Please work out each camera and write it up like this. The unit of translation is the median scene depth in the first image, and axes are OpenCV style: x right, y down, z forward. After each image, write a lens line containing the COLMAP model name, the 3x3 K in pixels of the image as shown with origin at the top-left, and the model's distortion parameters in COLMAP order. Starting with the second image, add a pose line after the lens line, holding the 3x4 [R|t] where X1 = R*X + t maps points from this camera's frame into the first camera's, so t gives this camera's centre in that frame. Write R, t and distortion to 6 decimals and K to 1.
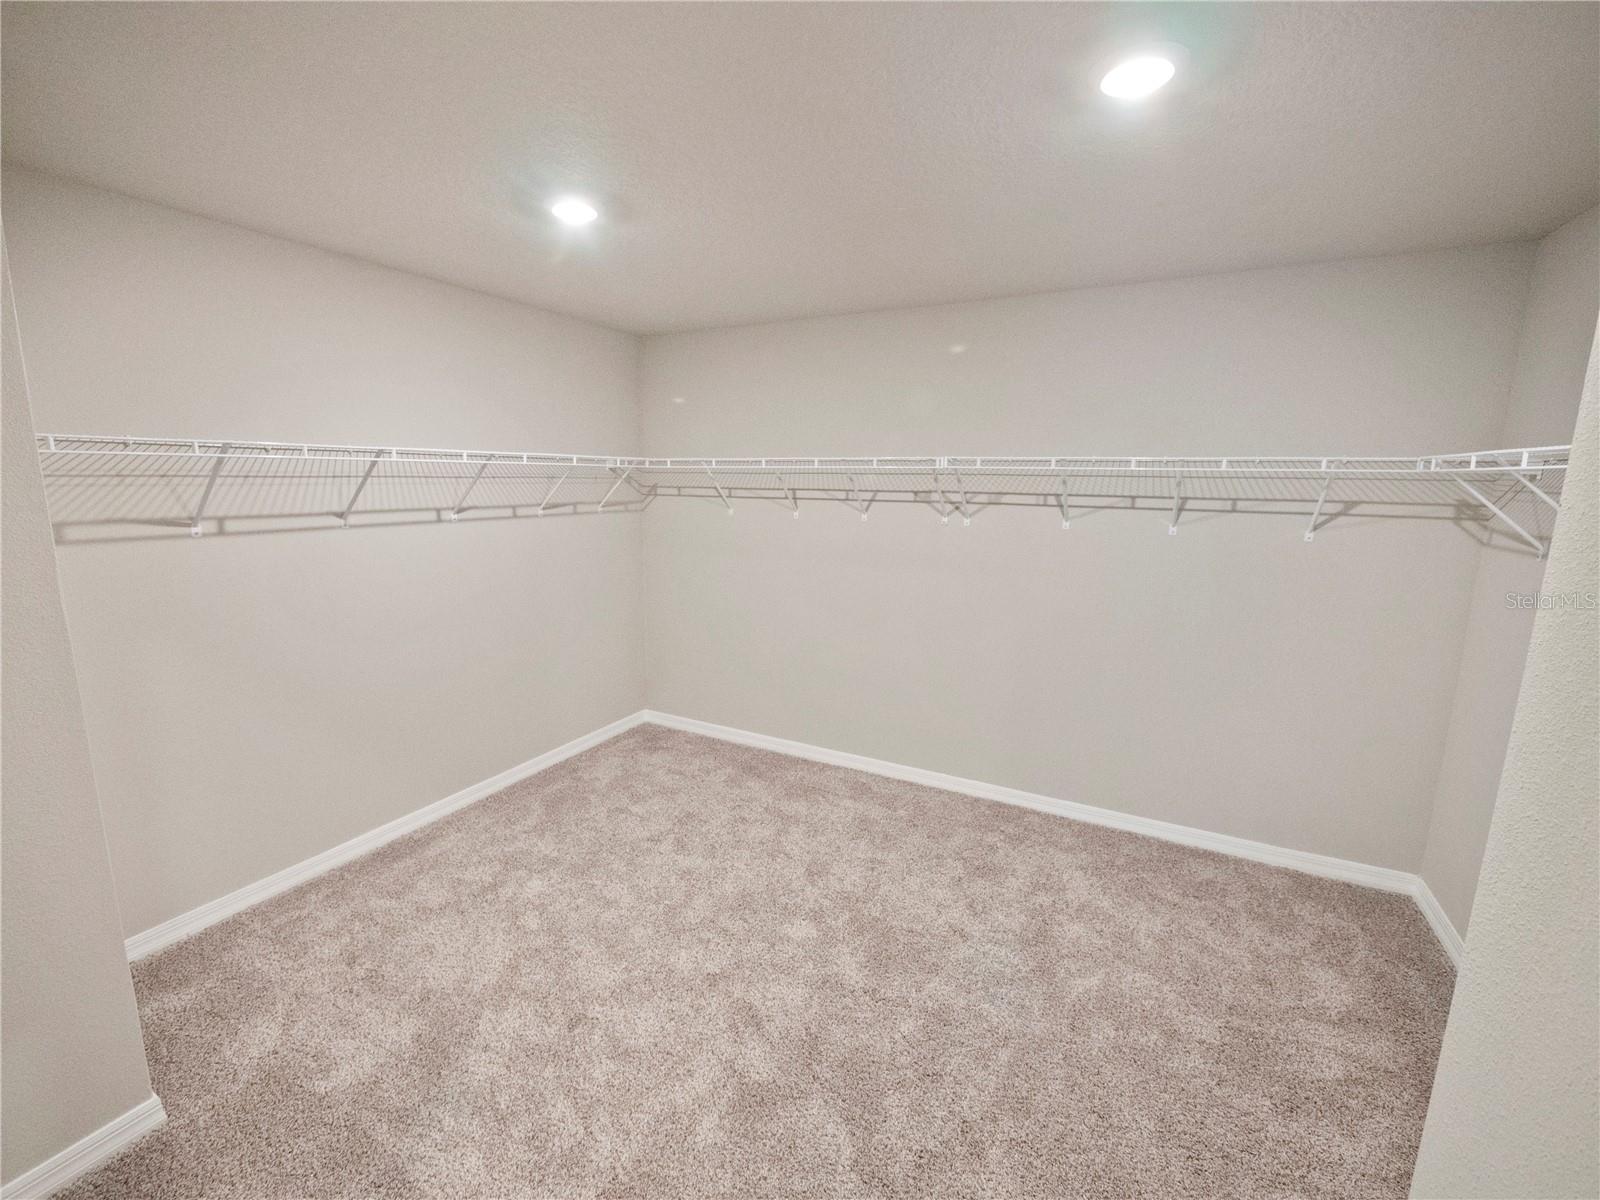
lens RADIAL K [[688.5, 0, 786.7], [0, 688.5, 597.7], [0, 0, 1]] dist [-0.003086, -0.000458]
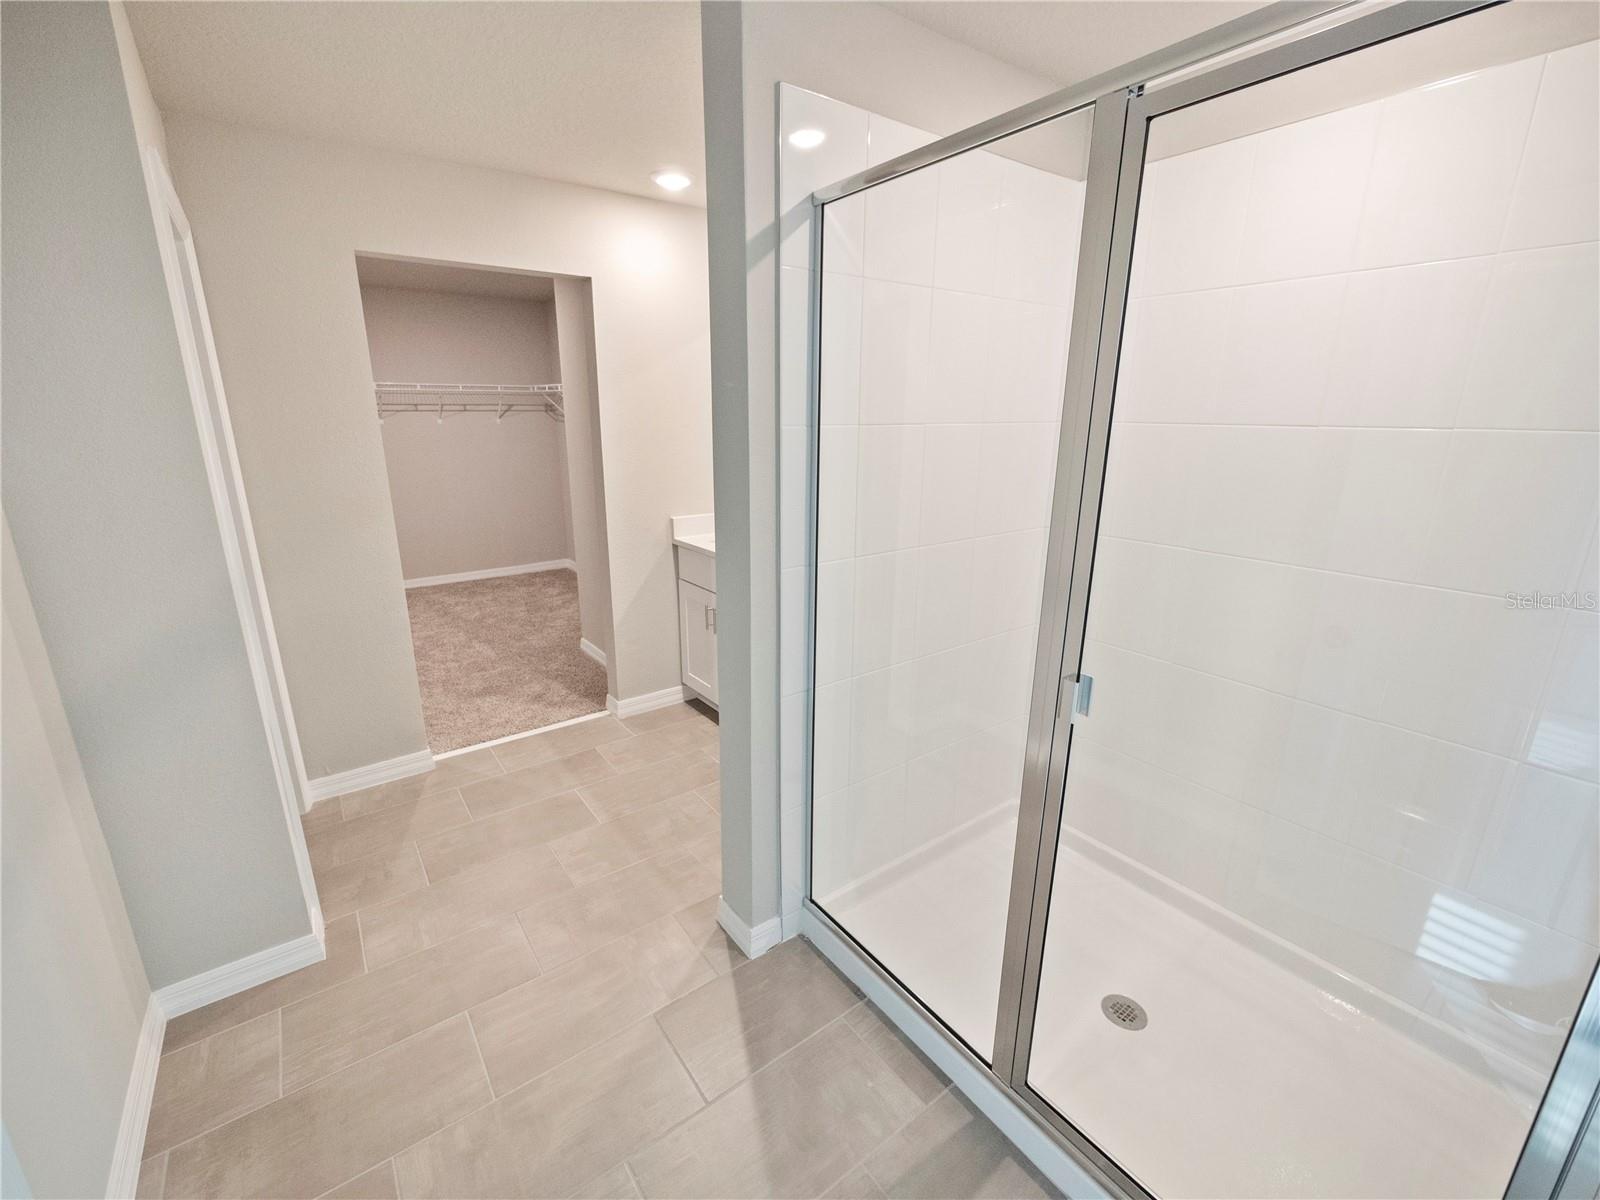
lens RADIAL K [[688.5, 0, 794.2], [0, 688.5, 604.5], [0, 0, 1]] dist [-0.003086, -0.000458]
pose [[0.436662, -0.263673, 0.860118, -0.948574], [0.155294, 0.963824, 0.216626, 0.158571], [-0.886121, 0.038979, 0.461812, -0.910112]]
